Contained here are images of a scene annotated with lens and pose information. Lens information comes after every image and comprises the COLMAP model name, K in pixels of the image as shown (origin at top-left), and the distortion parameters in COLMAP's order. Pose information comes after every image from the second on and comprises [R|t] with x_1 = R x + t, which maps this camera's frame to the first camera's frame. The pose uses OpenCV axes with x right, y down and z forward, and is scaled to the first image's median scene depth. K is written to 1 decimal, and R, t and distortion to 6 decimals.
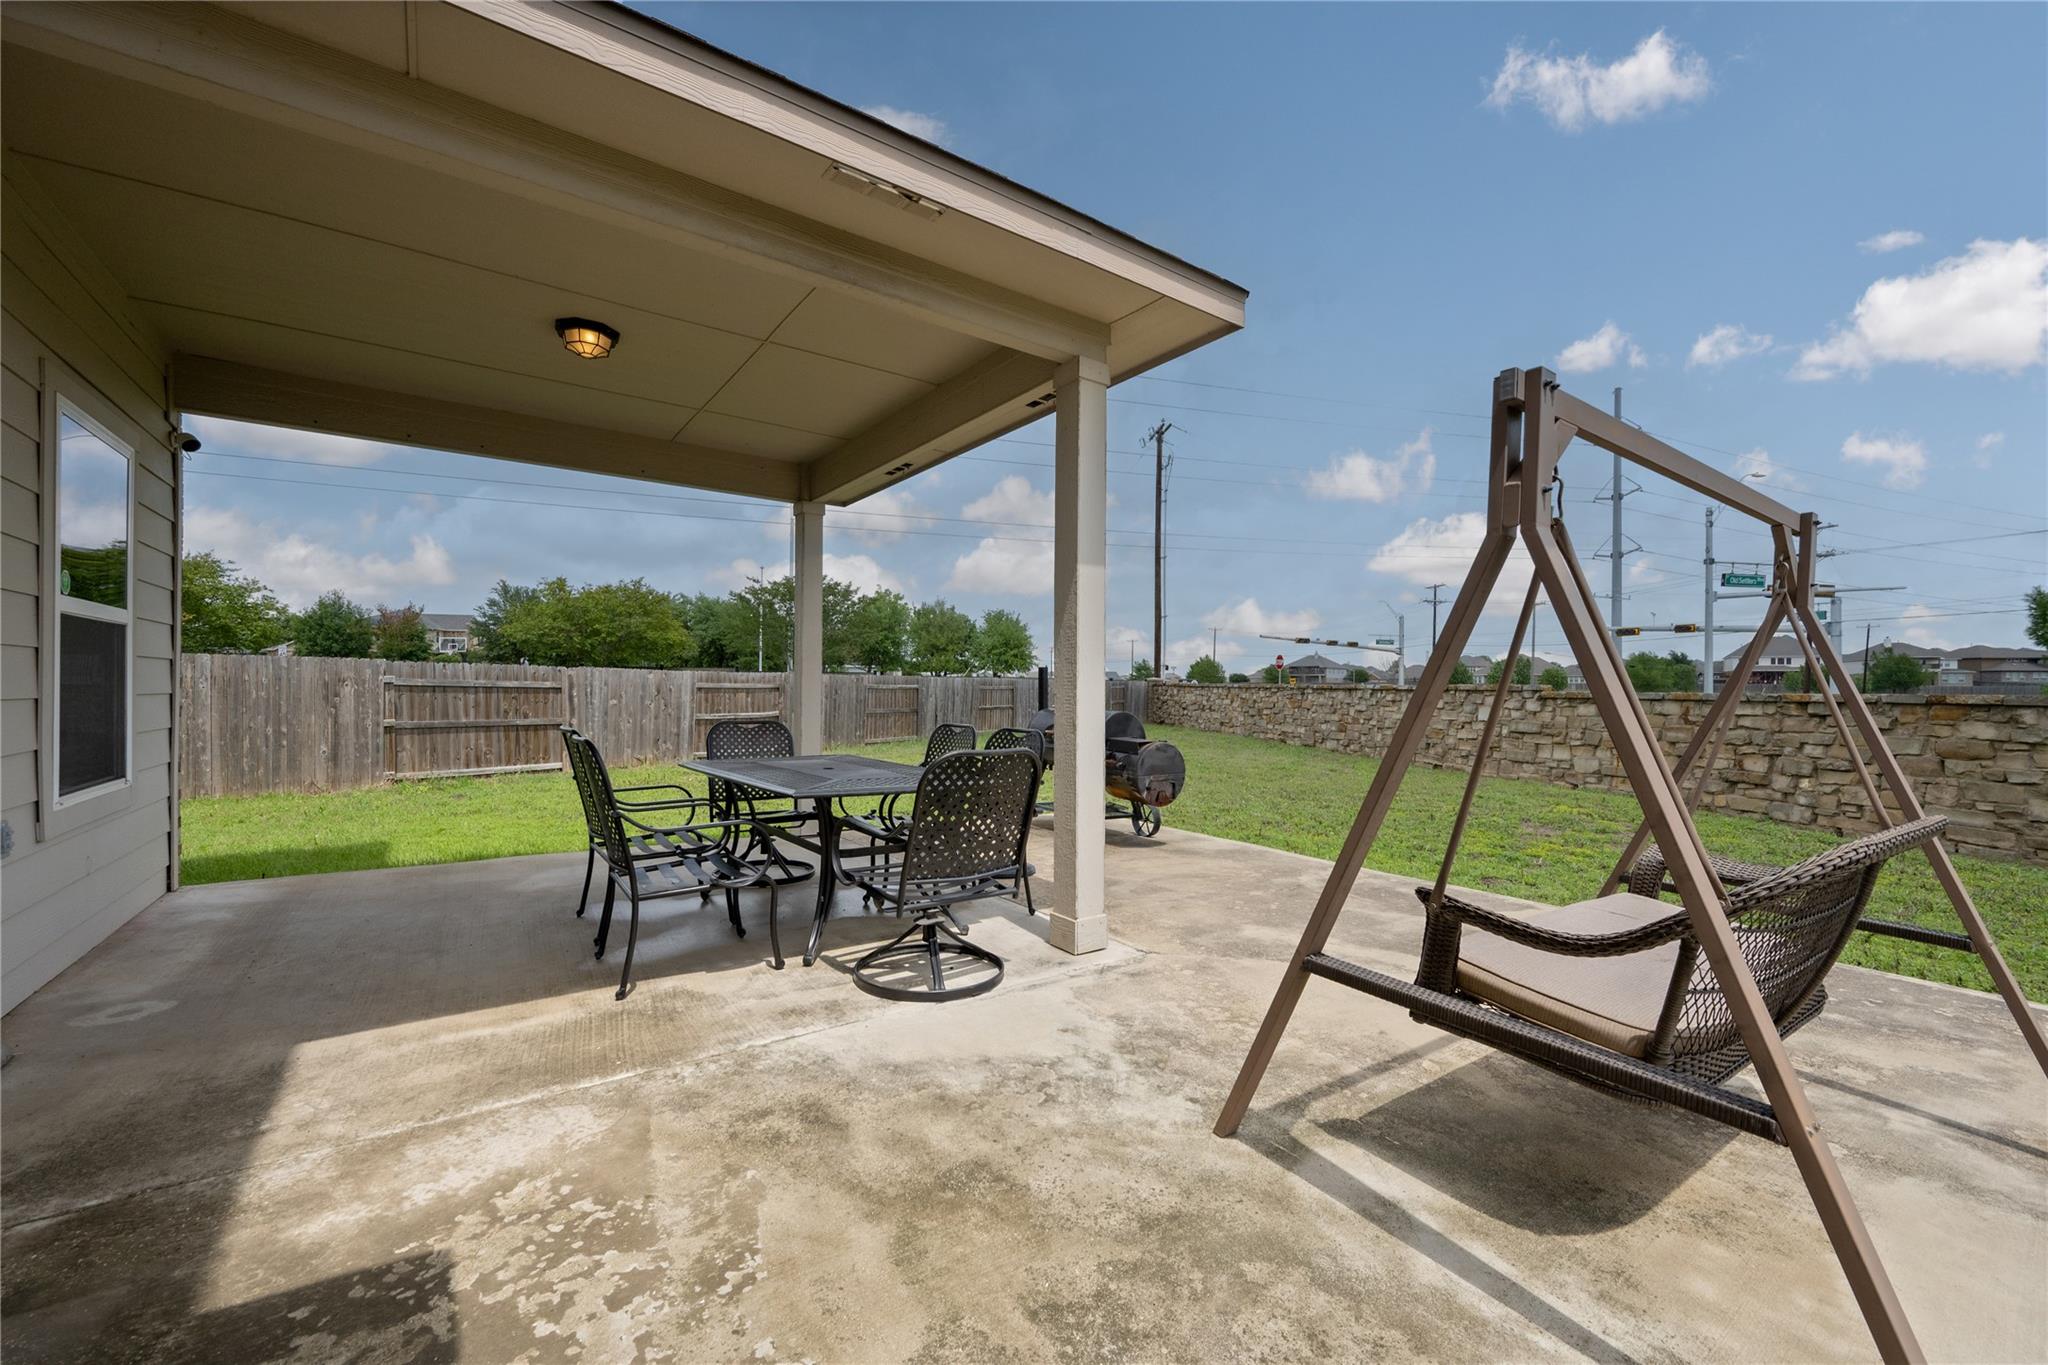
lens RADIAL K [[808.7, 0, 1031.7], [0, 808.7, 680.0], [0, 0, 1]] dist [-0.002846, -0.000422]
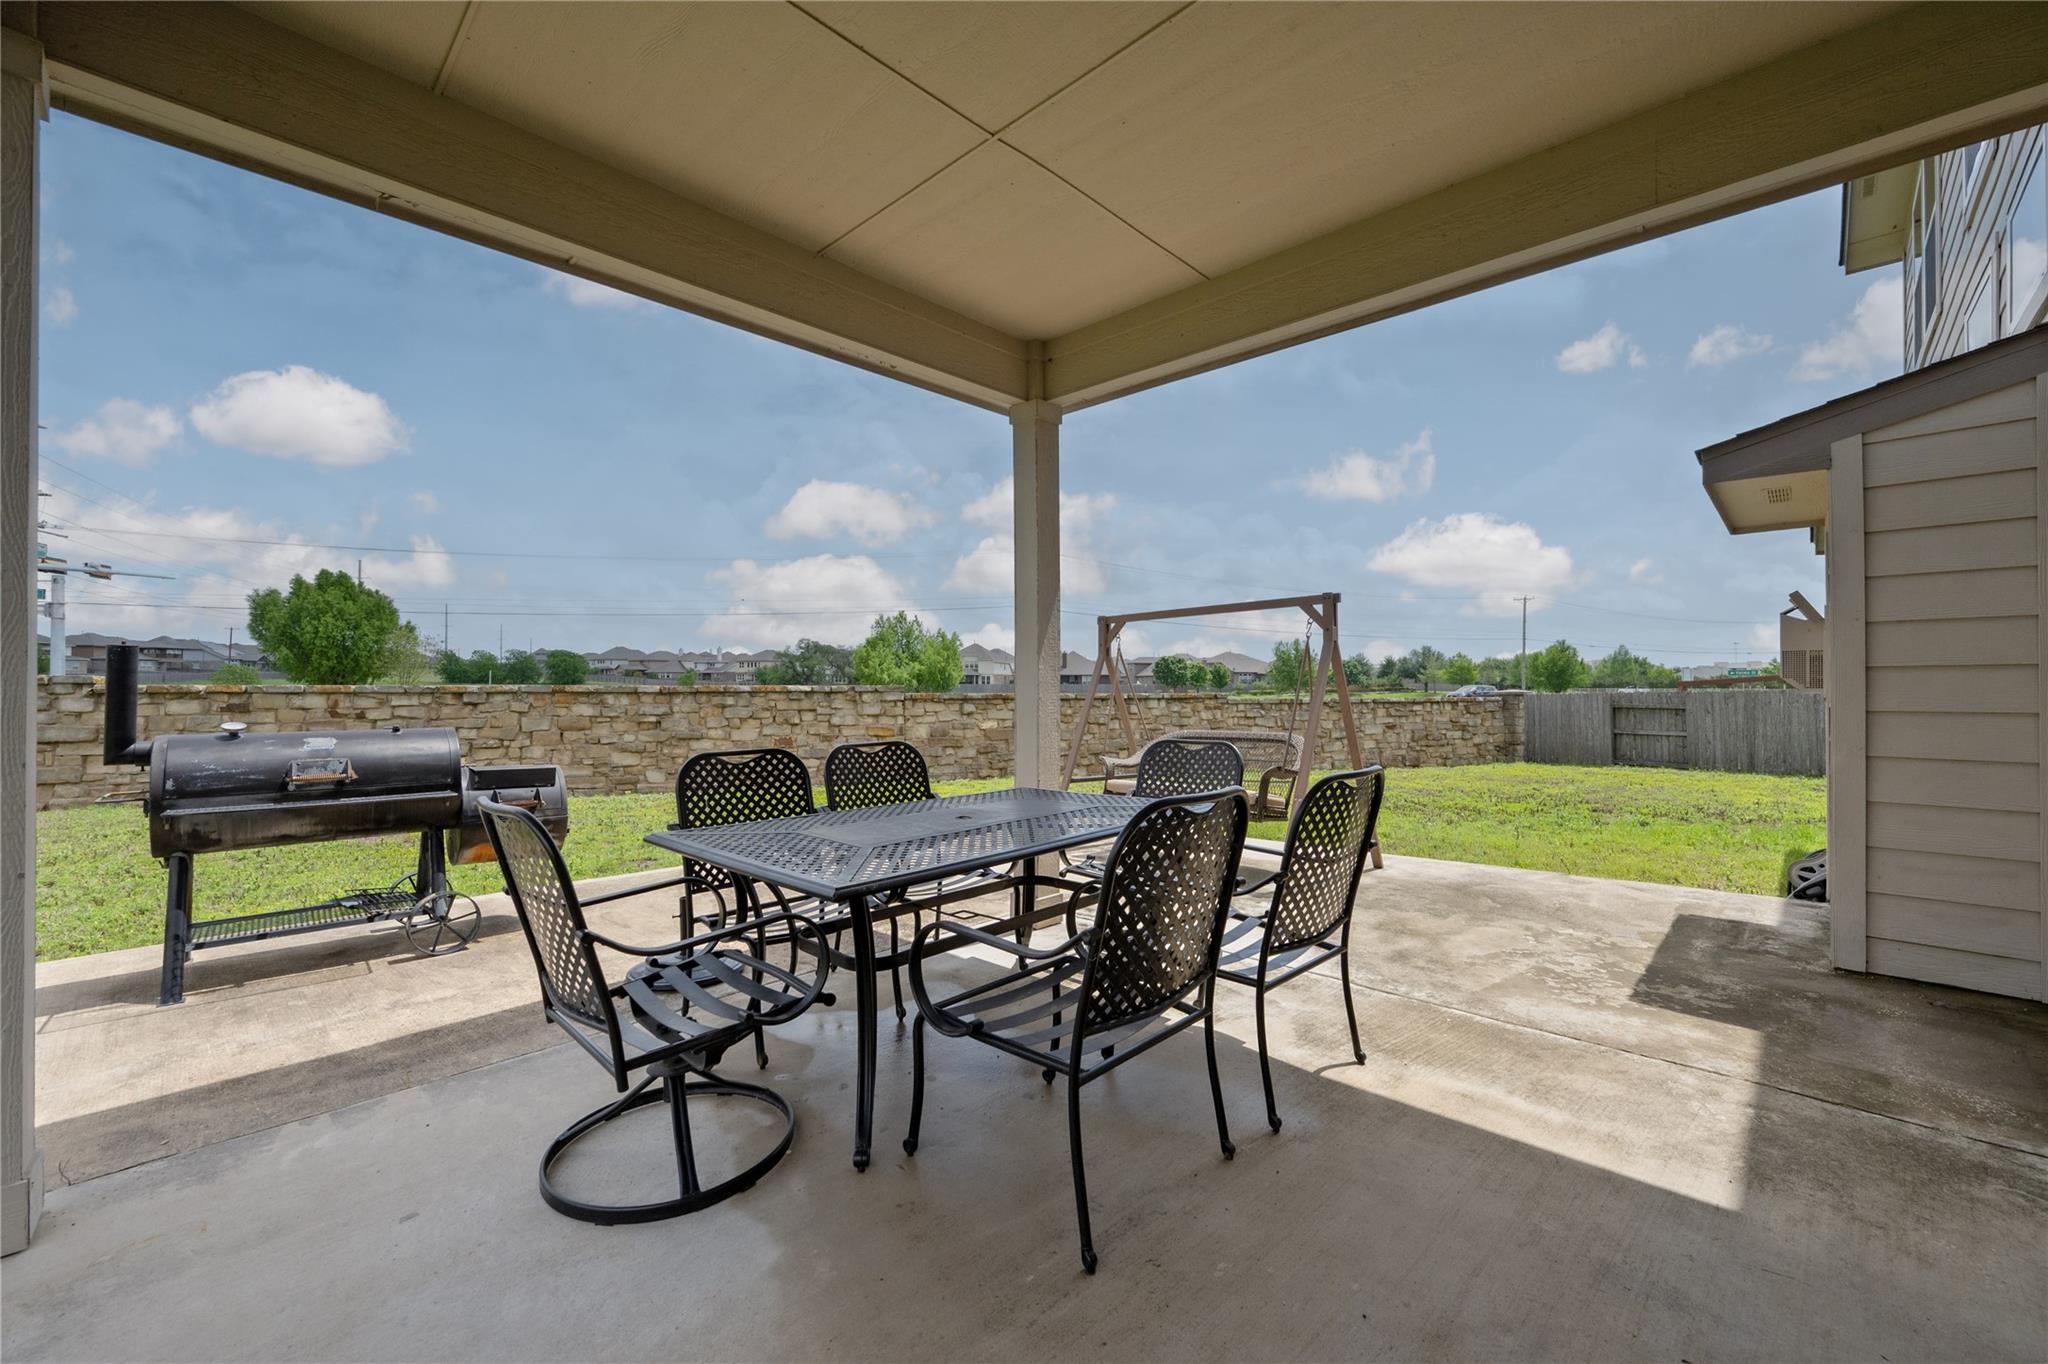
lens RADIAL K [[808.7, 0, 1023.9], [0, 808.7, 675.0], [0, 0, 1]] dist [-0.002846, -0.000422]
pose [[-0.159684, 0.003277, 0.987163, -0.339854], [-0.012677, 0.999905, -0.005370, -0.002202], [-0.987087, -0.013371, -0.159628, 0.390095]]
